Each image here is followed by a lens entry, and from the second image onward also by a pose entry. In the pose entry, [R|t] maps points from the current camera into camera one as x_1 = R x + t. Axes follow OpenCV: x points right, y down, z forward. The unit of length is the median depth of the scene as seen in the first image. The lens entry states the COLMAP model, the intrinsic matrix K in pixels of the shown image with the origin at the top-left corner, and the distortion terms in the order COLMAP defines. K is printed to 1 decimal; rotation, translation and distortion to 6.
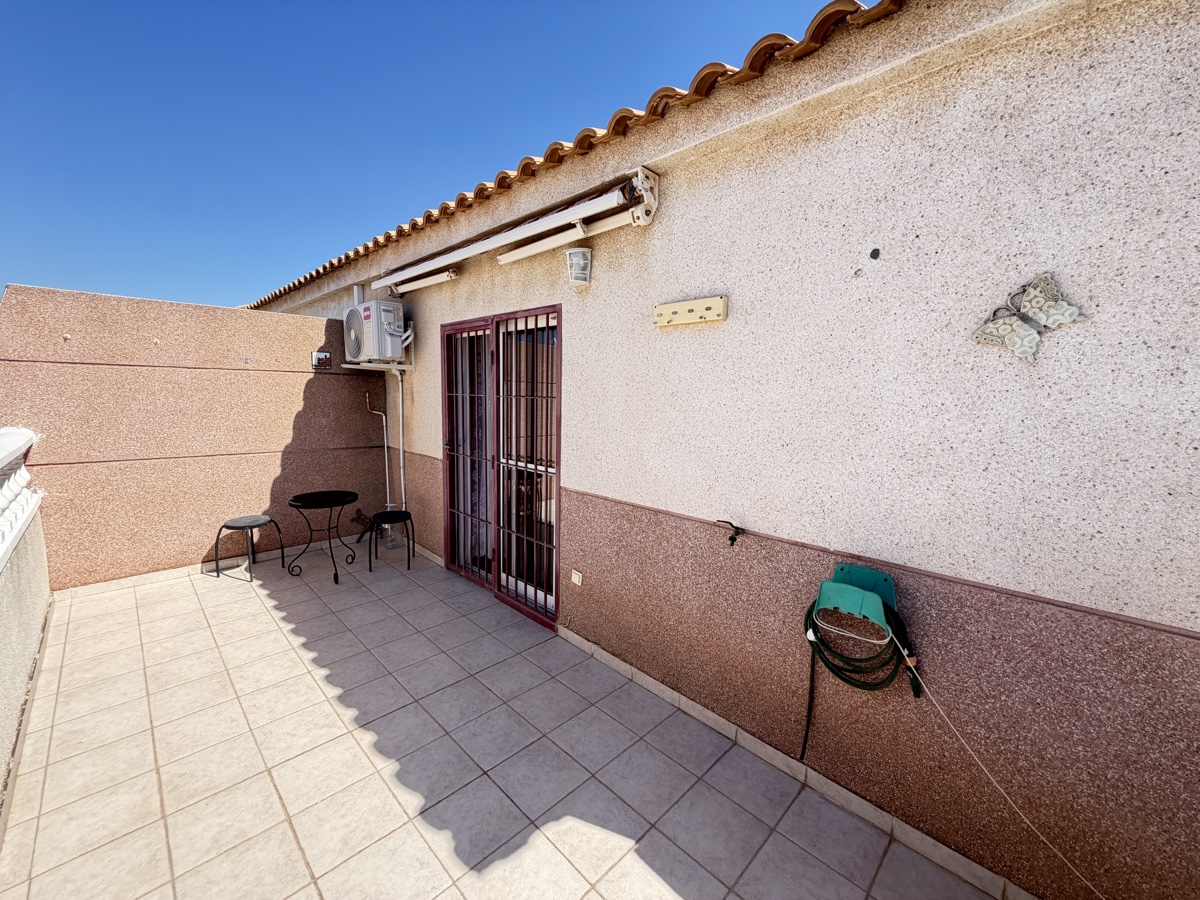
lens RADIAL K [[475.7, 0, 598.3], [0, 475.7, 451.4], [0, 0, 1]] dist [0.000258, -0.000124]
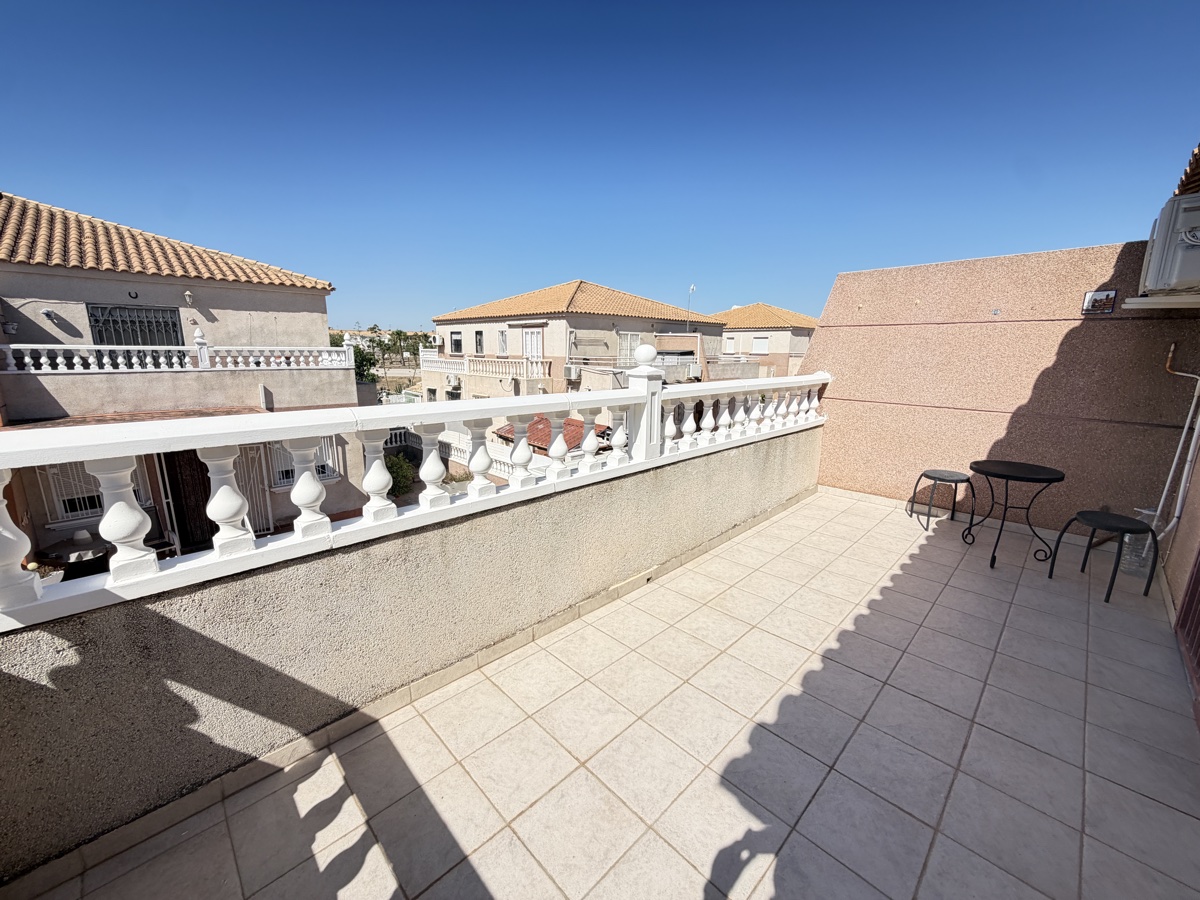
lens RADIAL K [[475.7, 0, 598.3], [0, 475.7, 451.4], [0, 0, 1]] dist [0.000258, -0.000124]
pose [[-0.014958, 0.186748, -0.982294, 0.265712], [-0.130407, 0.973648, 0.187090, 0.005595], [0.991348, 0.130896, 0.009790, 0.259174]]
